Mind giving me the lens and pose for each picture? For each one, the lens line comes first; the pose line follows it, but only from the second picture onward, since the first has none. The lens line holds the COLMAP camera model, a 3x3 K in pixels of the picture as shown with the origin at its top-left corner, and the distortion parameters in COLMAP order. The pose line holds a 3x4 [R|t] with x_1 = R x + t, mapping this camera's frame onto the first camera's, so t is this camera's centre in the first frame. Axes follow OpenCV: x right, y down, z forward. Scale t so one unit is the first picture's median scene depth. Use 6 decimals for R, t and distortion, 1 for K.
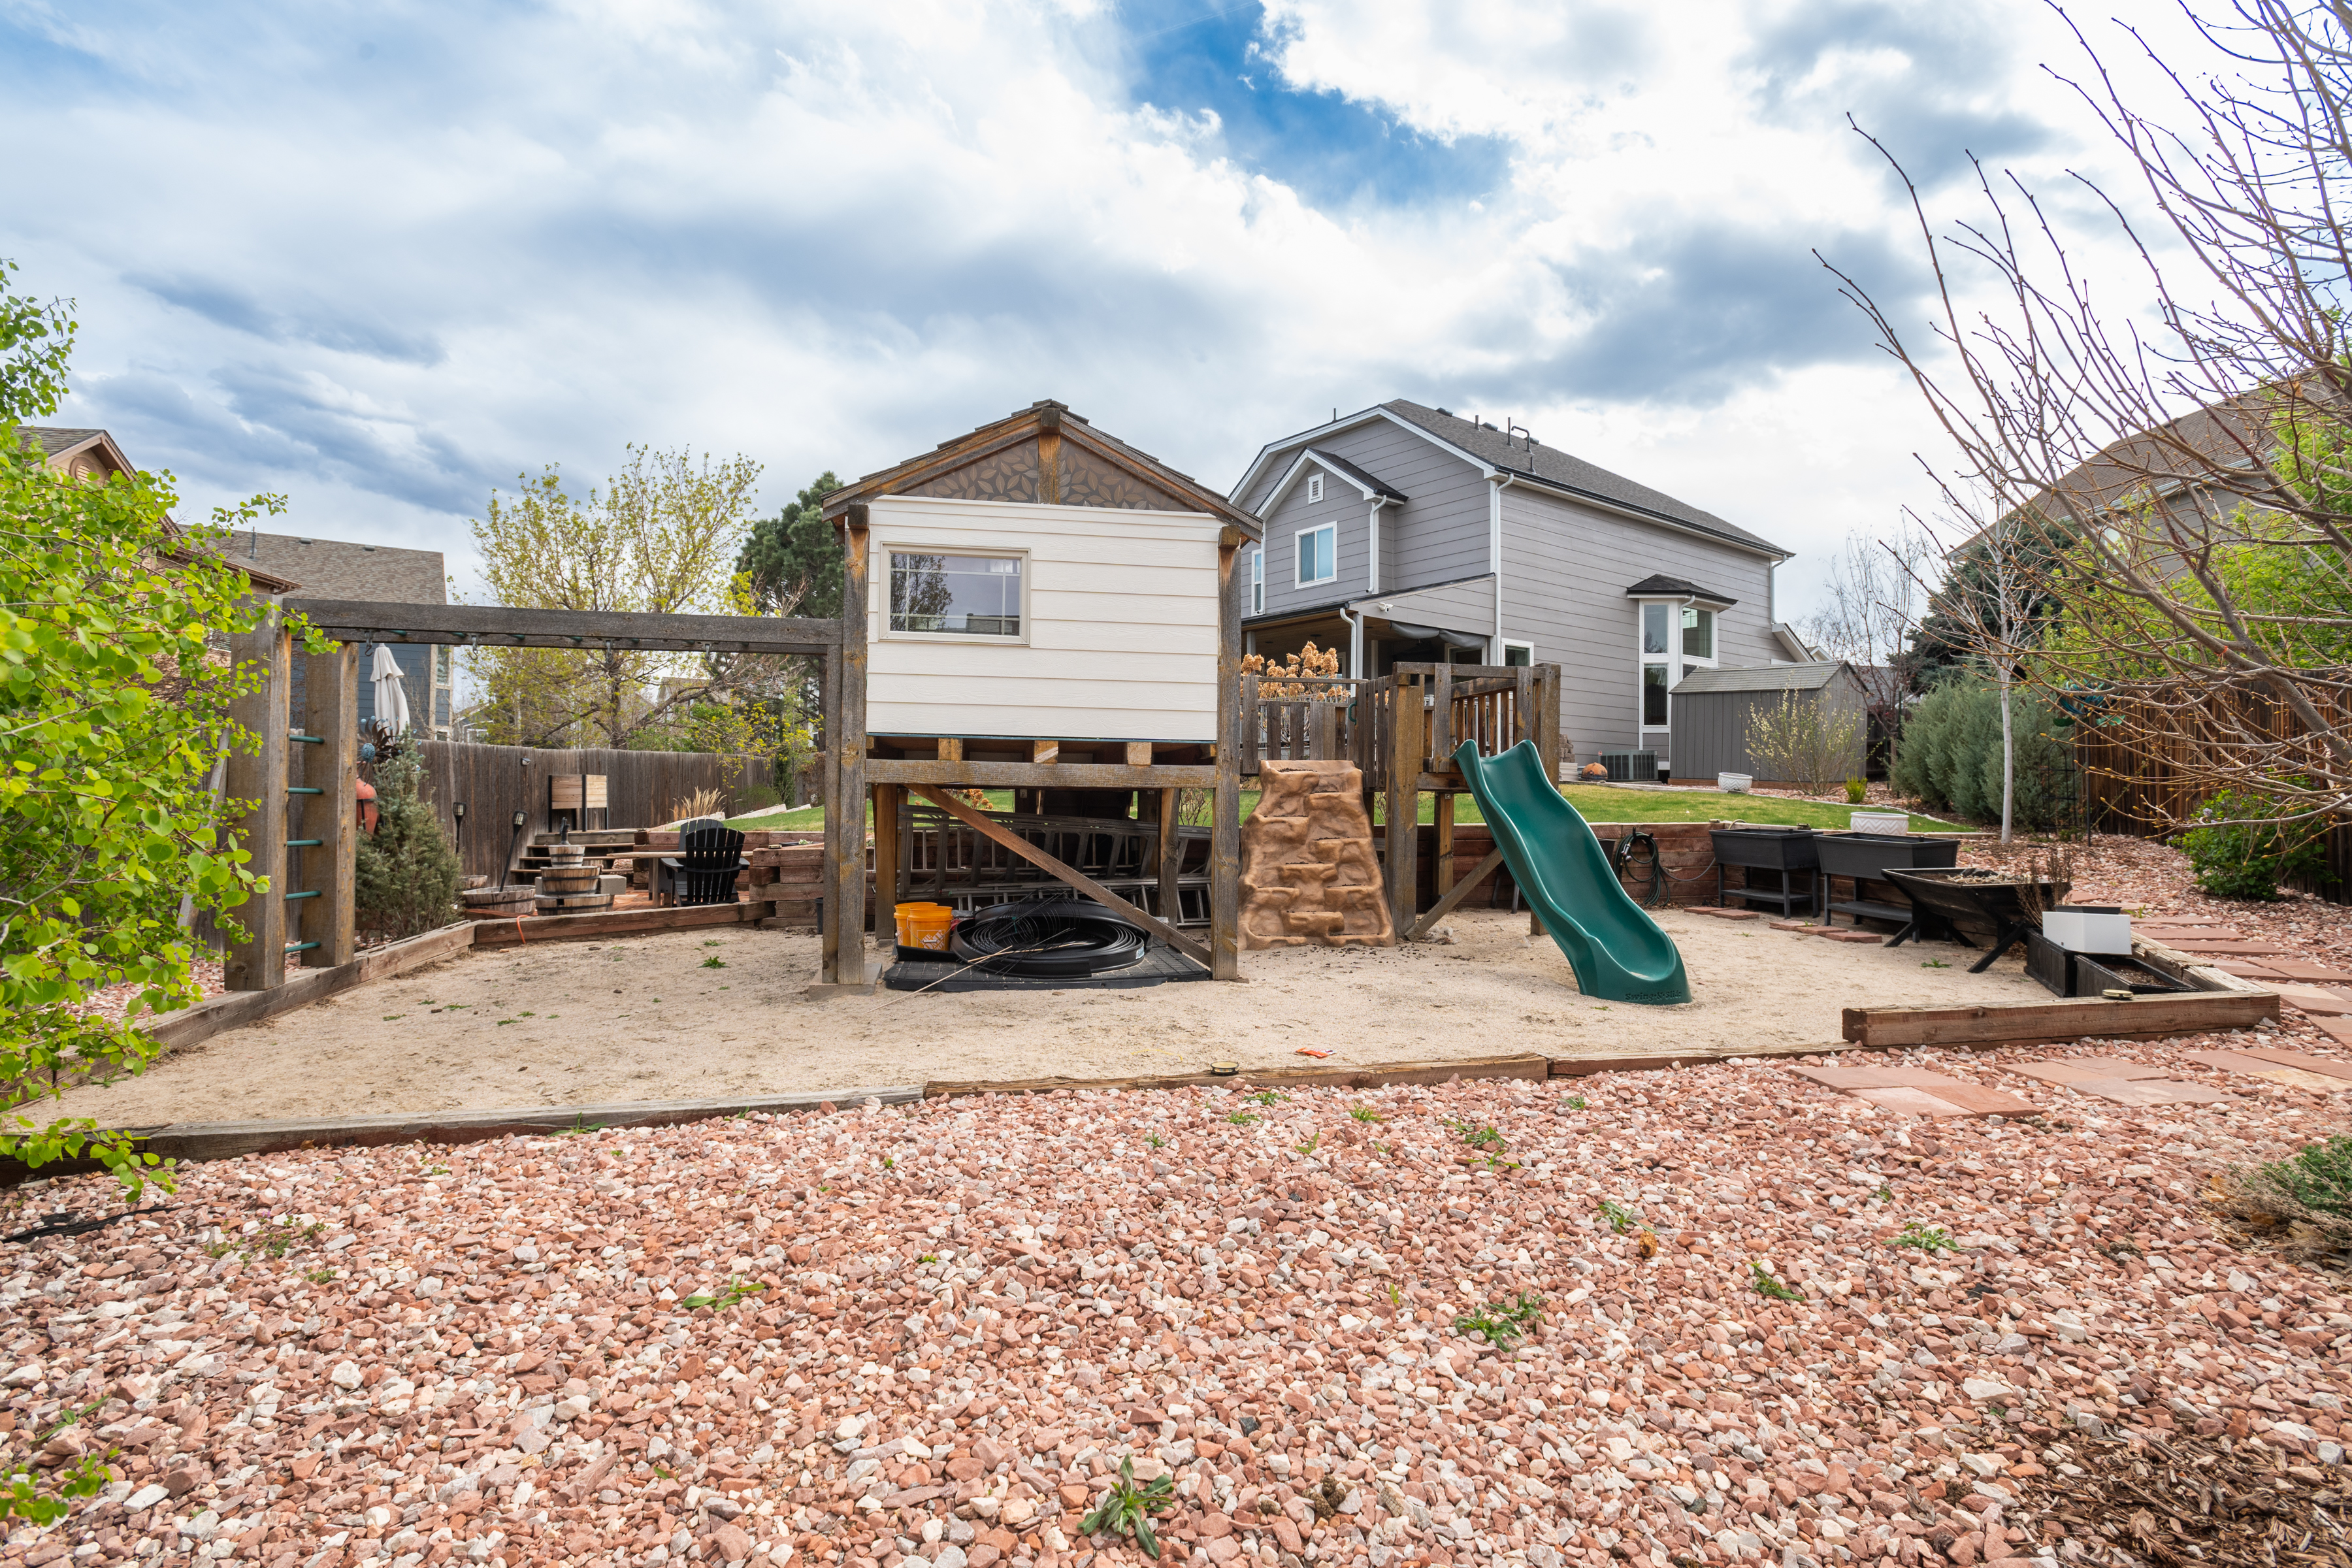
lens RADIAL K [[1122.5, 0, 1158.2], [0, 1122.5, 799.4], [0, 0, 1]] dist [-0.004378, 0.000897]
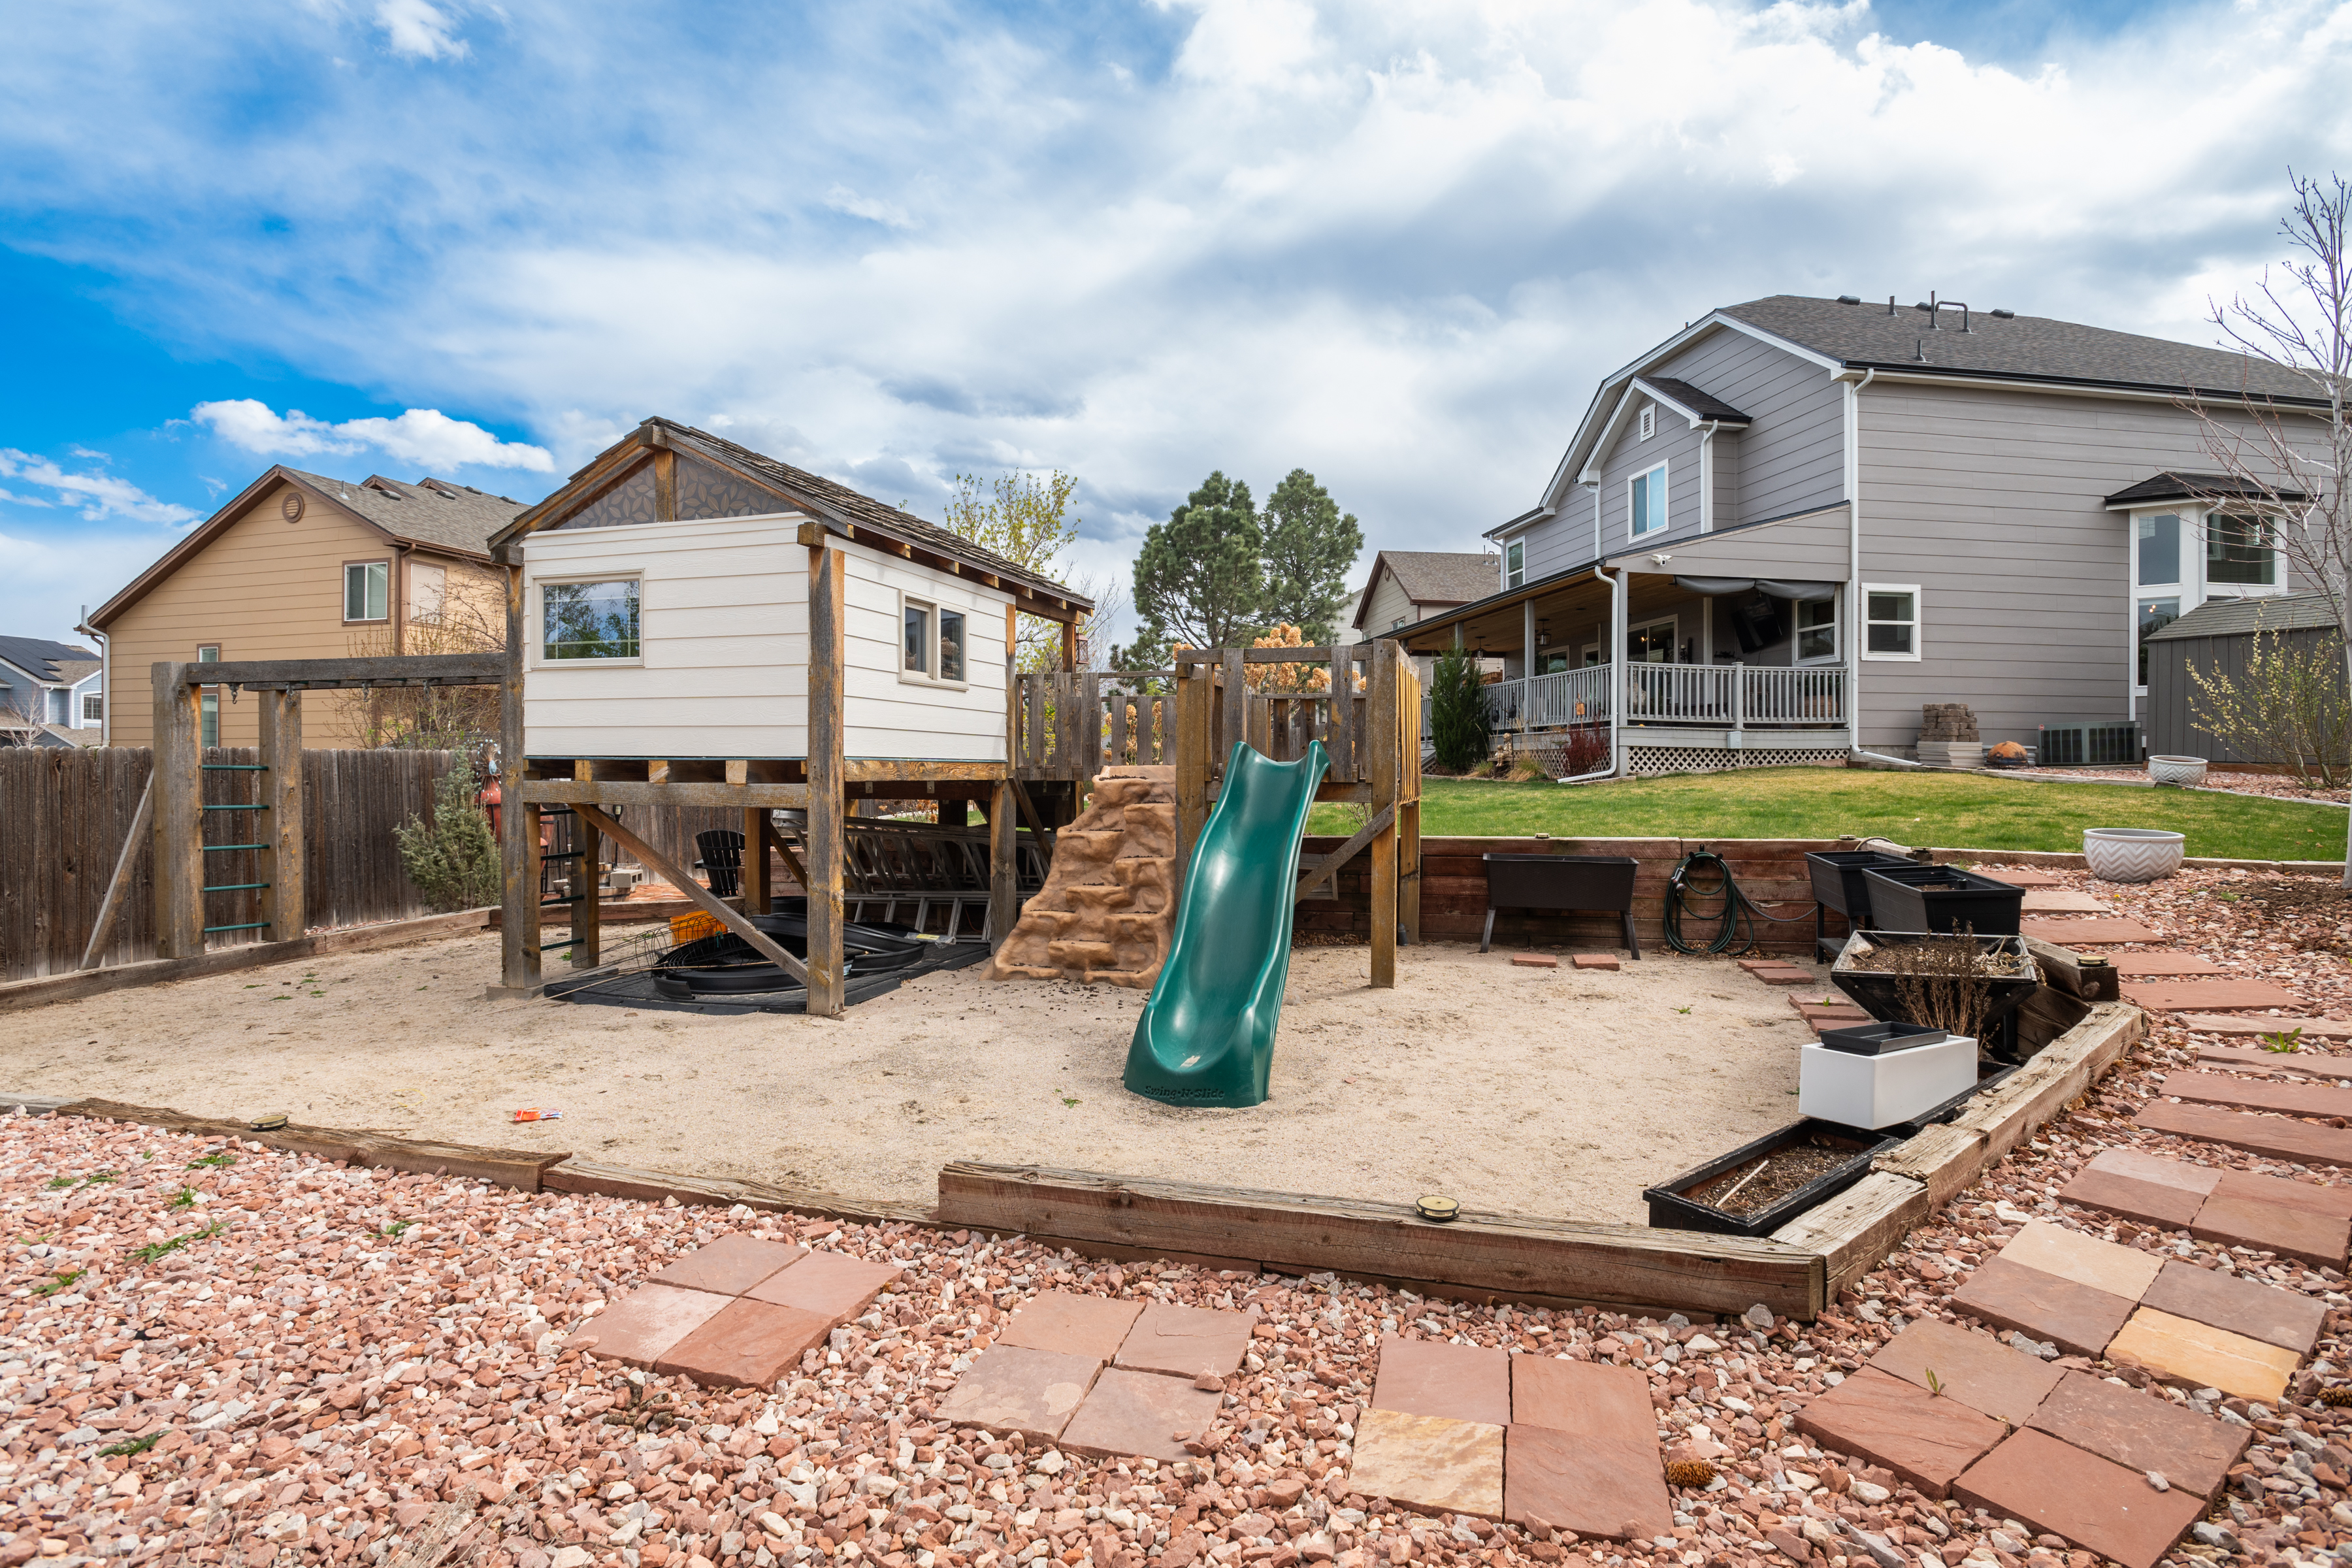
lens RADIAL K [[1122.5, 0, 1165.2], [0, 1122.5, 770.2], [0, 0, 1]] dist [-0.004378, 0.000897]
pose [[0.890795, -0.009487, -0.454306, 0.254677], [0.005224, 0.999930, -0.010637, -0.010389], [0.454375, 0.007102, 0.890782, 0.108388]]
